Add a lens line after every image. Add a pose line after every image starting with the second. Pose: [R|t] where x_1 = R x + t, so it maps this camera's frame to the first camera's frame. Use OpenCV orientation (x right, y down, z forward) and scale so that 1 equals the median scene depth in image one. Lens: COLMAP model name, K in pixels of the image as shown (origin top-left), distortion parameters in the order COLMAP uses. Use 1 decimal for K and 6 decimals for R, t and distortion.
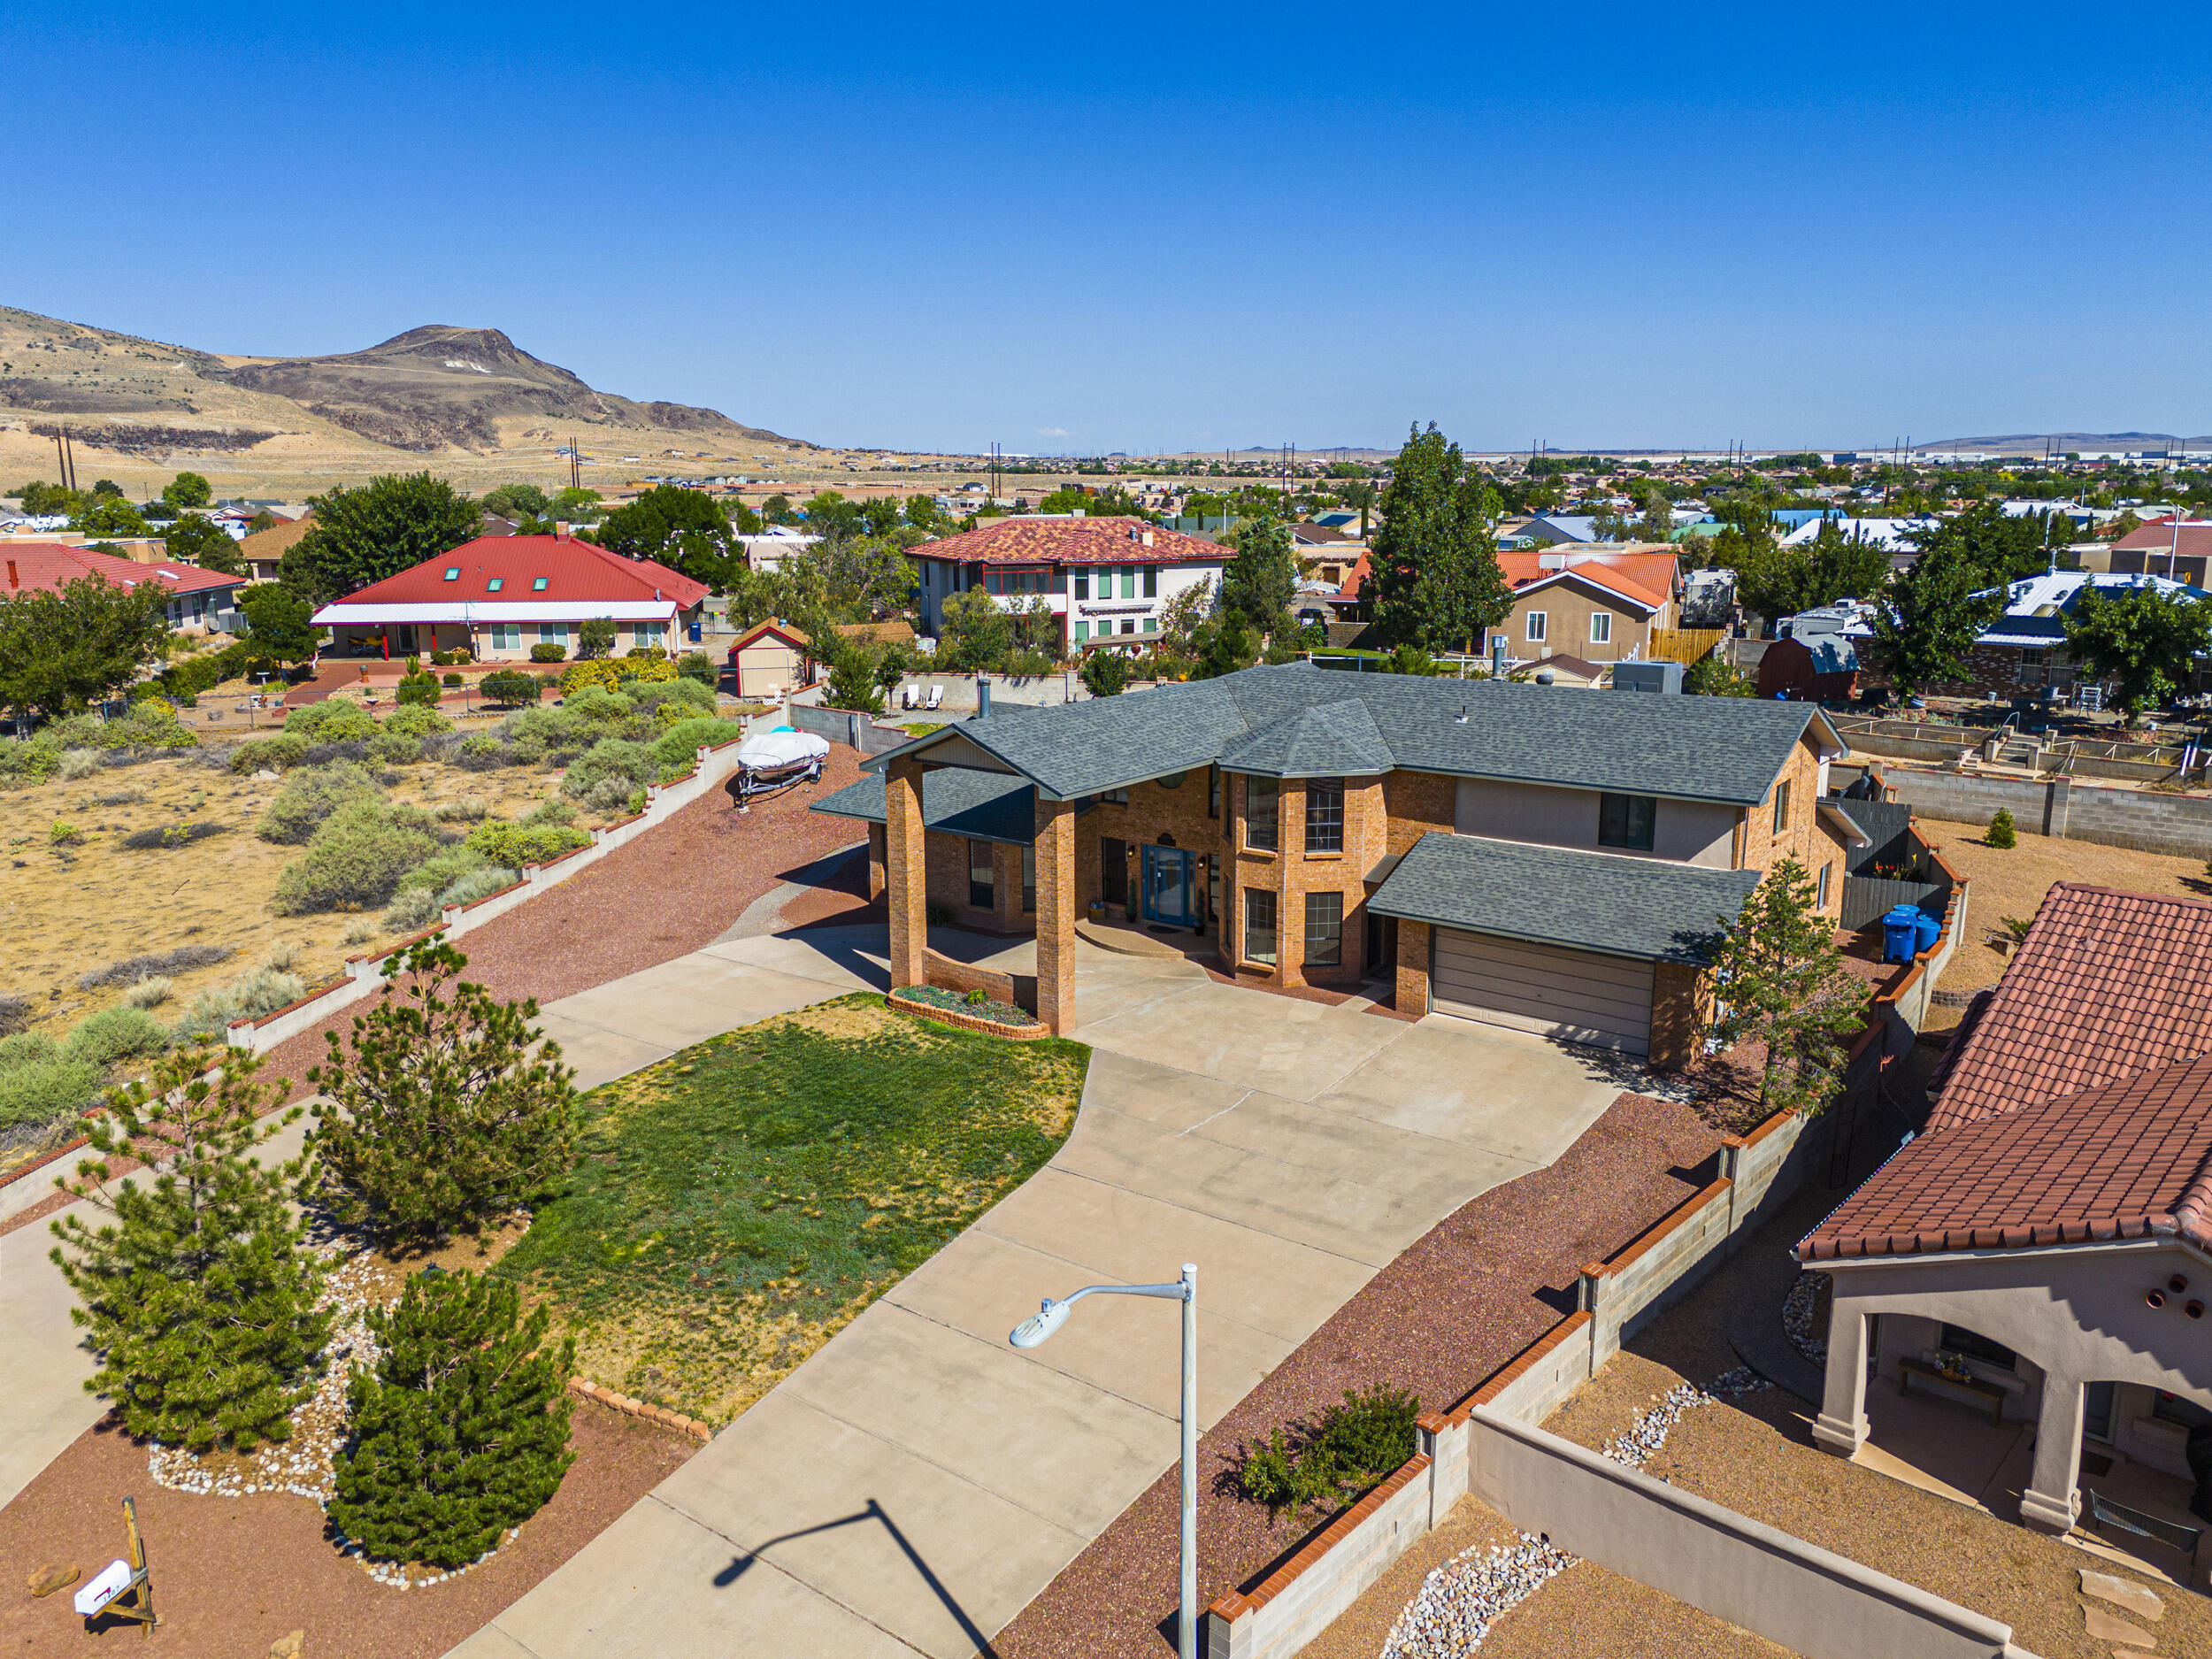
lens RADIAL K [[1625.7, 0, 1106.0], [0, 1625.7, 829.5], [0, 0, 1]] dist [0.101518, -0.117533]
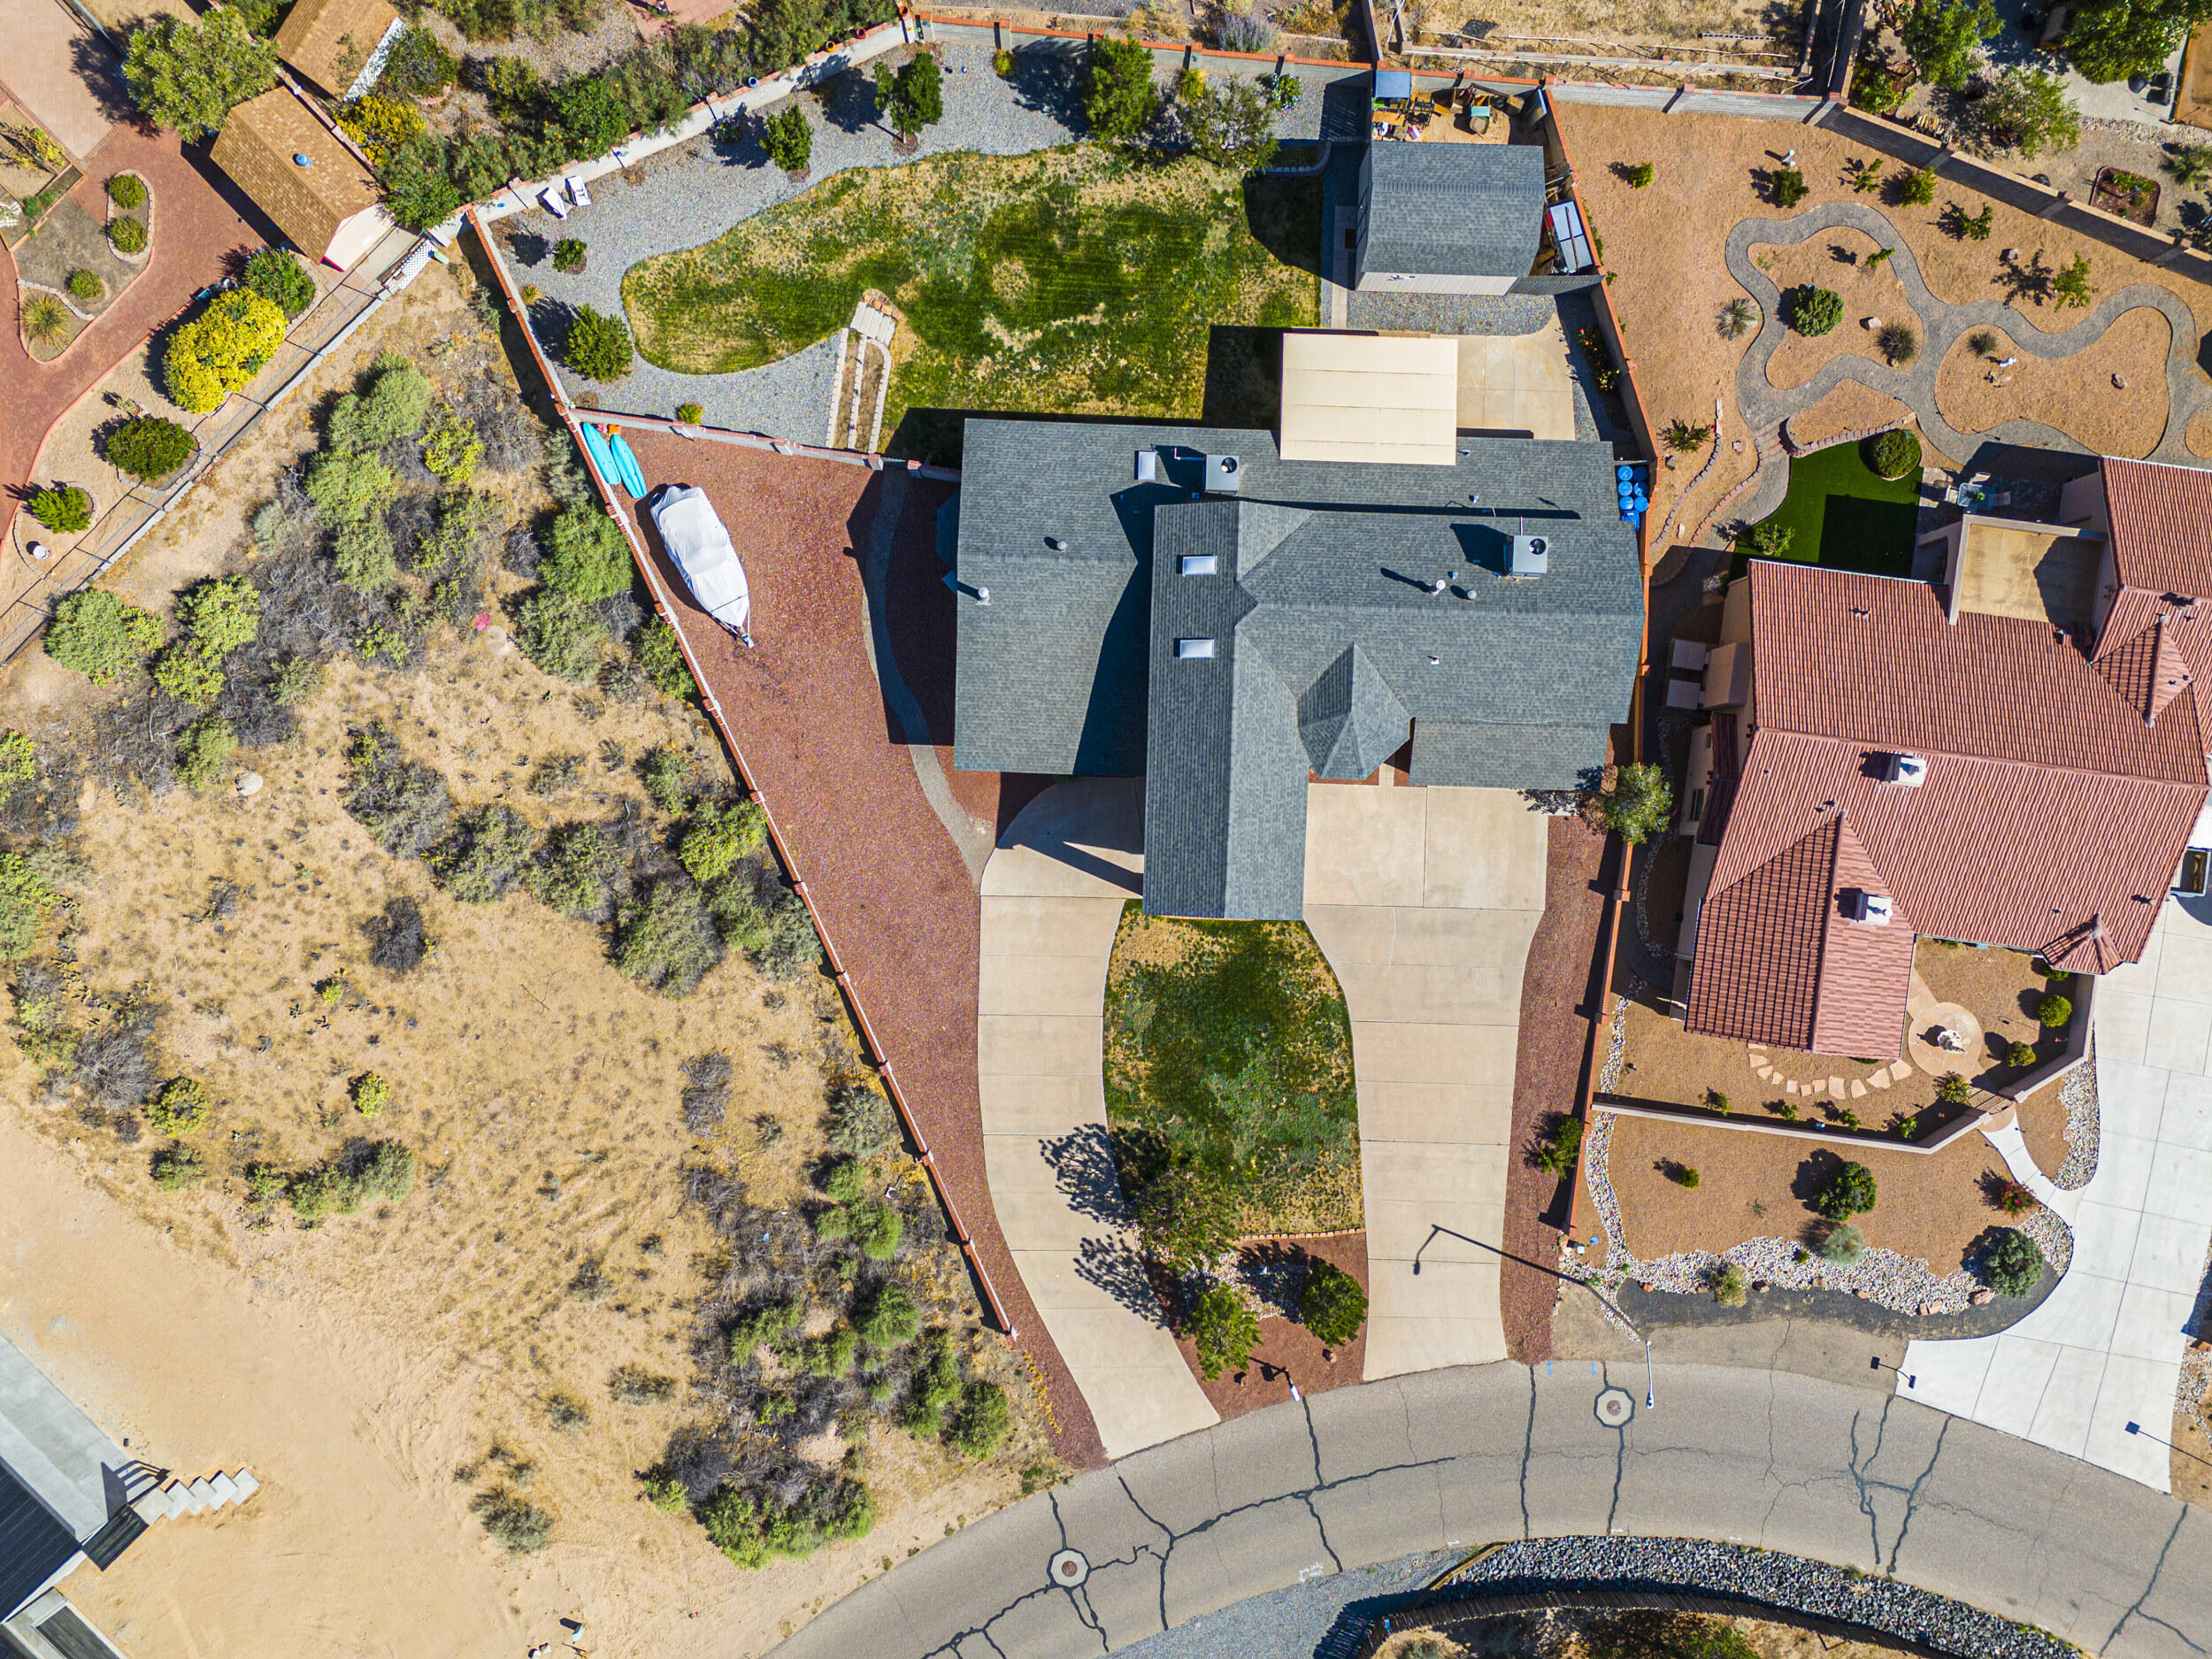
lens RADIAL K [[1625.7, 0, 1106.0], [0, 1625.7, 829.5], [0, 0, 1]] dist [0.101518, -0.117533]
pose [[0.820190, -0.571732, 0.020268, -0.170175], [0.102832, 0.182186, 0.977872, -1.687245], [-0.562774, -0.799957, 0.208219, 0.770540]]
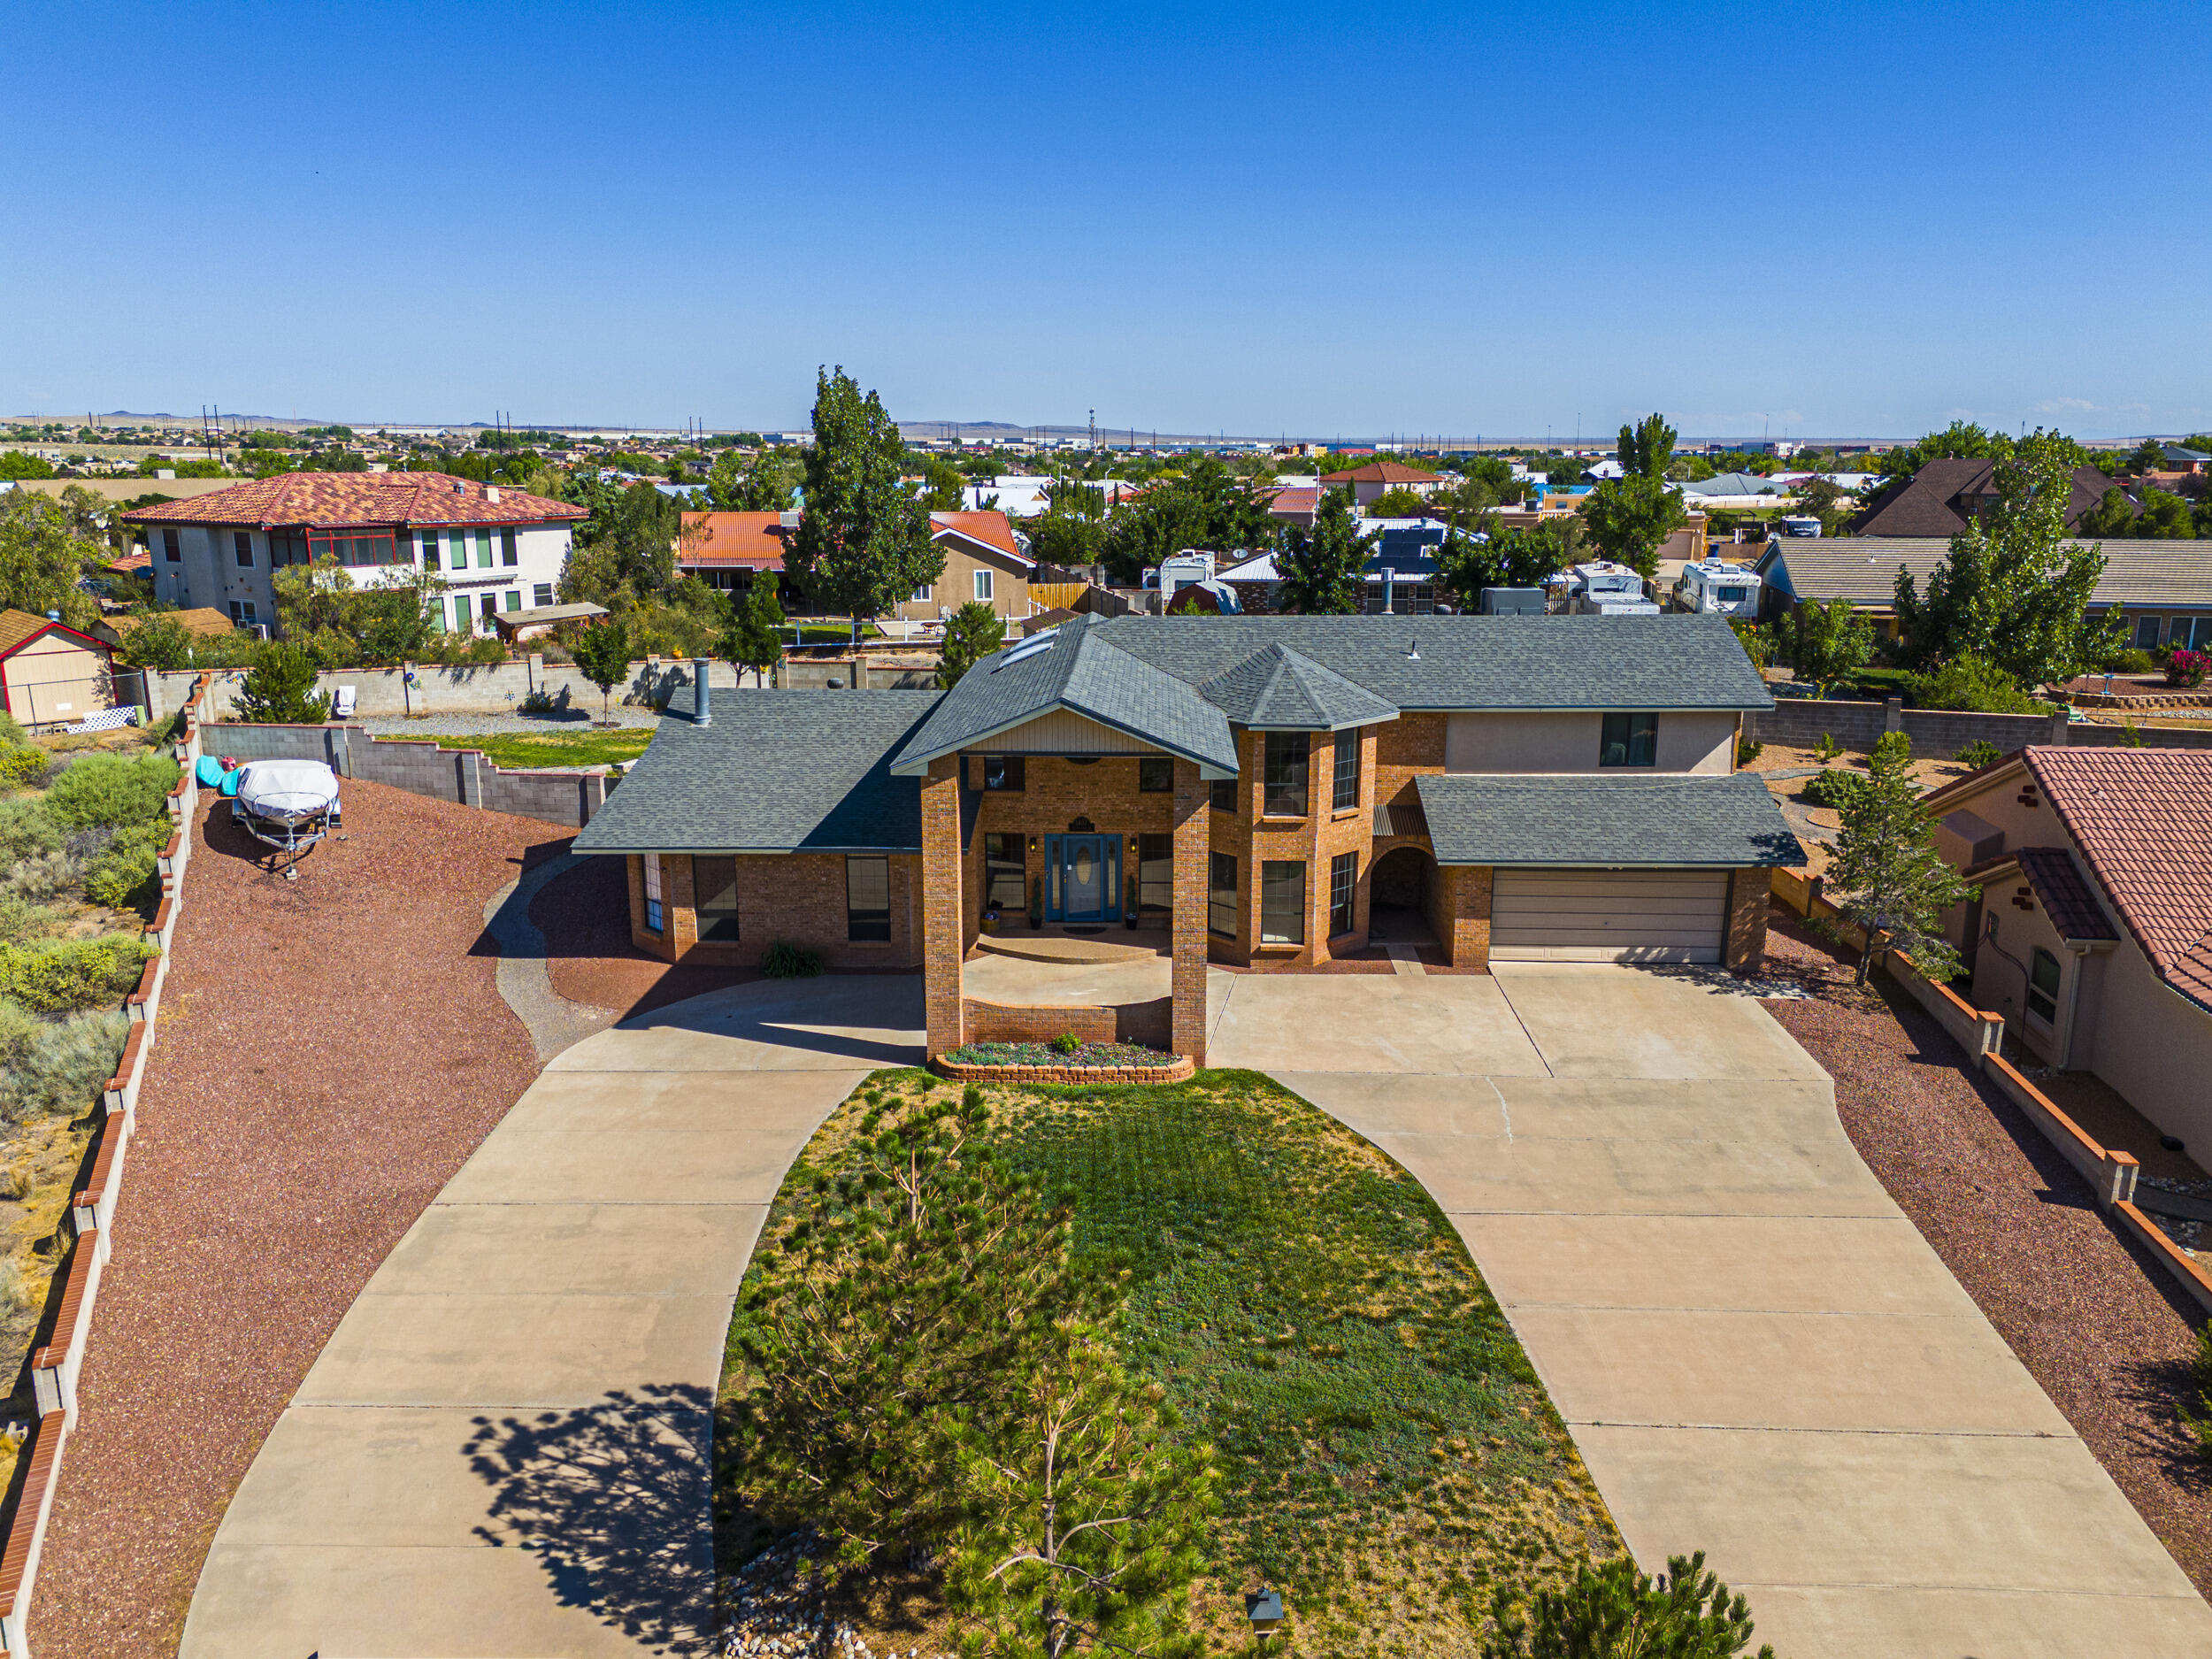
lens RADIAL K [[1625.7, 0, 1106.0], [0, 1625.7, 829.5], [0, 0, 1]] dist [0.101518, -0.117533]
pose [[0.814893, -0.126638, 0.565607, -0.508476], [0.119103, 0.991601, 0.050420, -0.038275], [-0.567242, 0.026279, 0.823132, 0.342112]]
